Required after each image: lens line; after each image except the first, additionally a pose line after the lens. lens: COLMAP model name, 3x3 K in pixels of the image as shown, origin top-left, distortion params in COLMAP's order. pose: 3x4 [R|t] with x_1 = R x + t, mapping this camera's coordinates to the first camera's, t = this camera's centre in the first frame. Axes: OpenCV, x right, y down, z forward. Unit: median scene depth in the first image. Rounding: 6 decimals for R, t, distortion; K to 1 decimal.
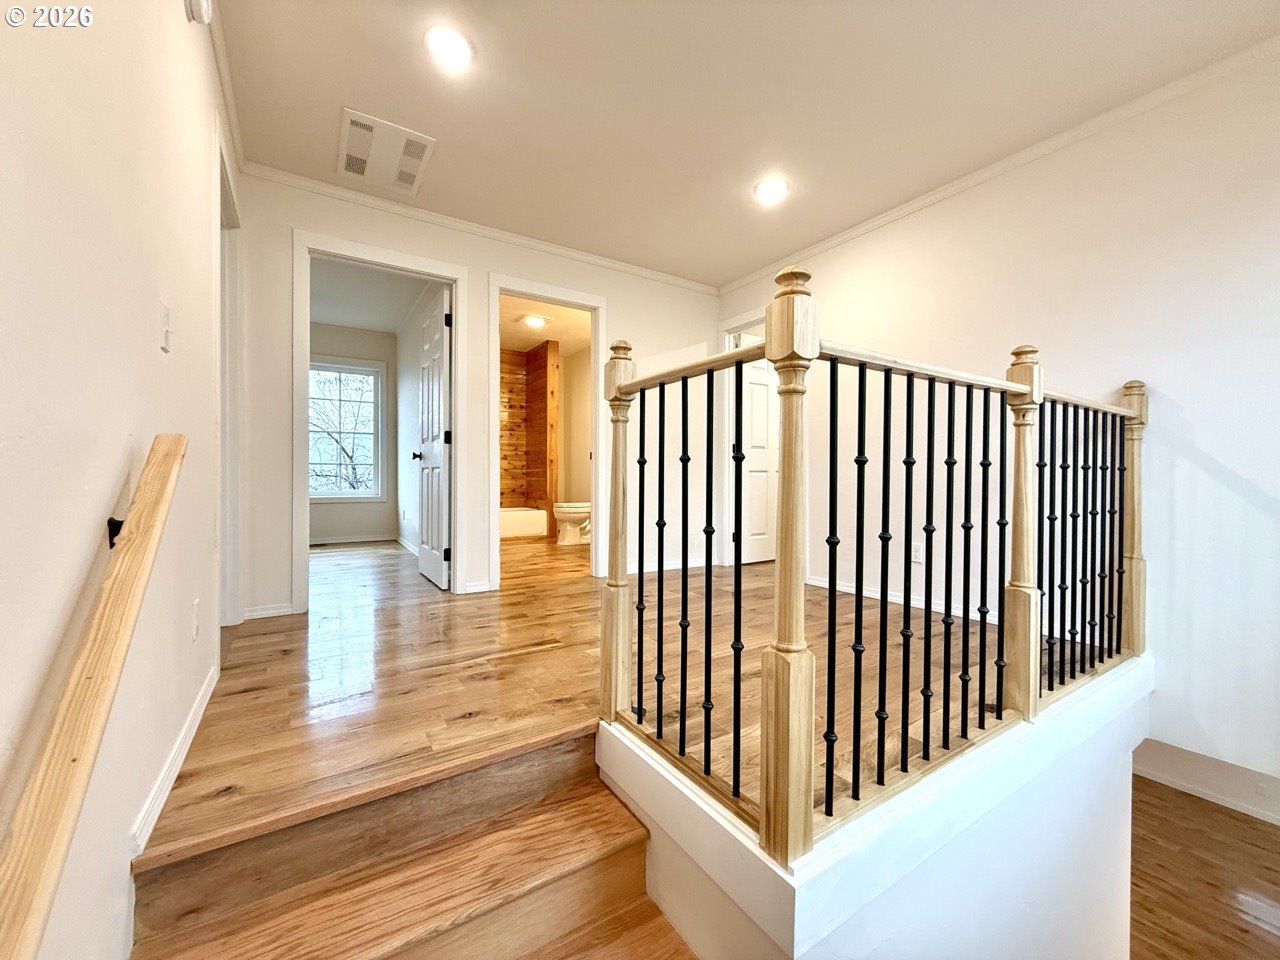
lens RADIAL K [[510.6, 0, 630.4], [0, 510.6, 480.4], [0, 0, 1]] dist [0.002292, -0.000572]
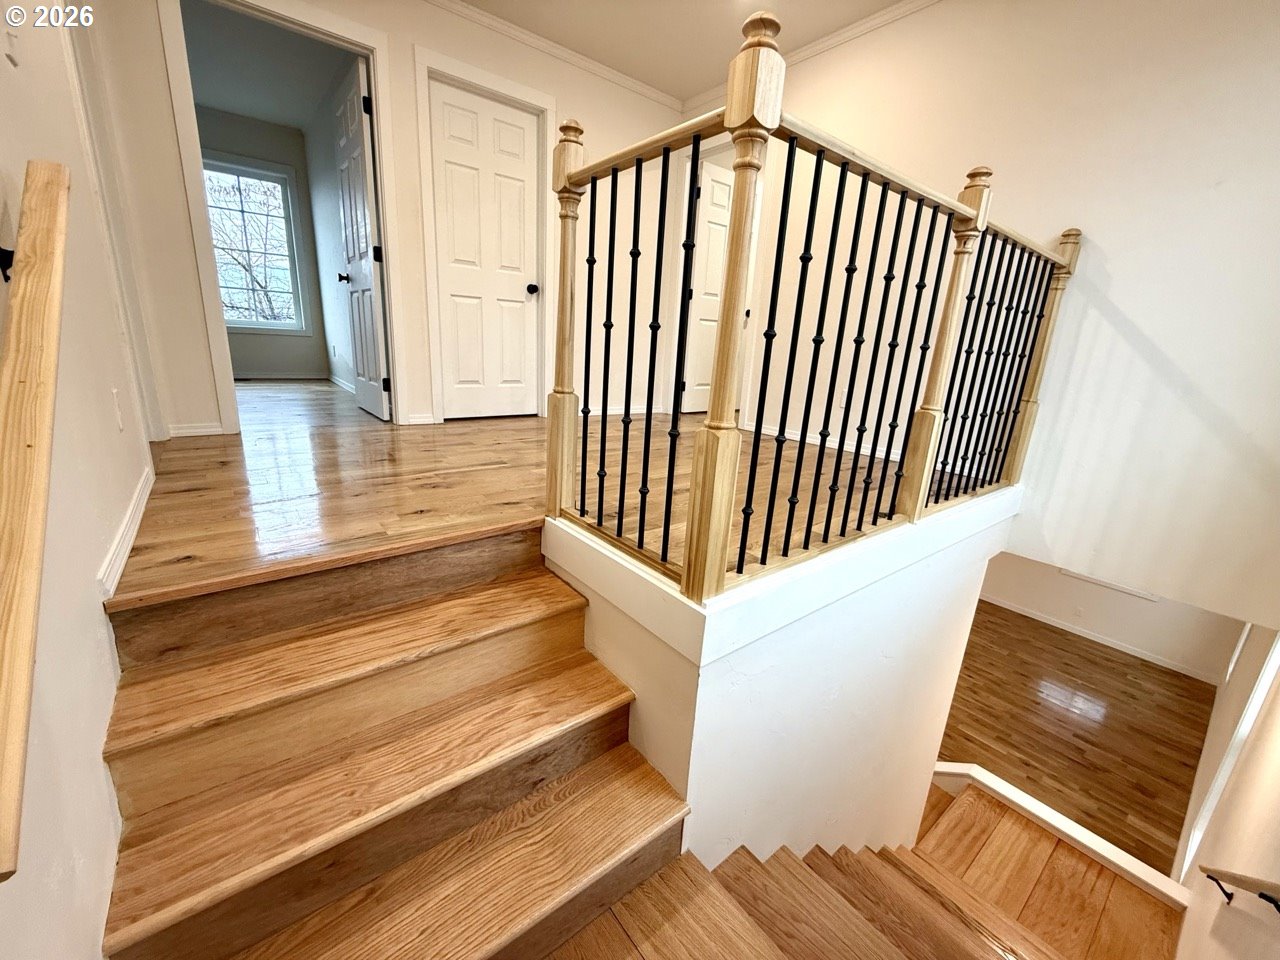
lens RADIAL K [[510.6, 0, 630.4], [0, 510.6, 480.4], [0, 0, 1]] dist [0.002292, -0.000572]
pose [[0.994038, 0.021713, 0.106853, 0.002272], [-0.048508, 0.965717, 0.255026, 0.114695], [-0.097652, -0.258689, 0.961012, -0.048747]]
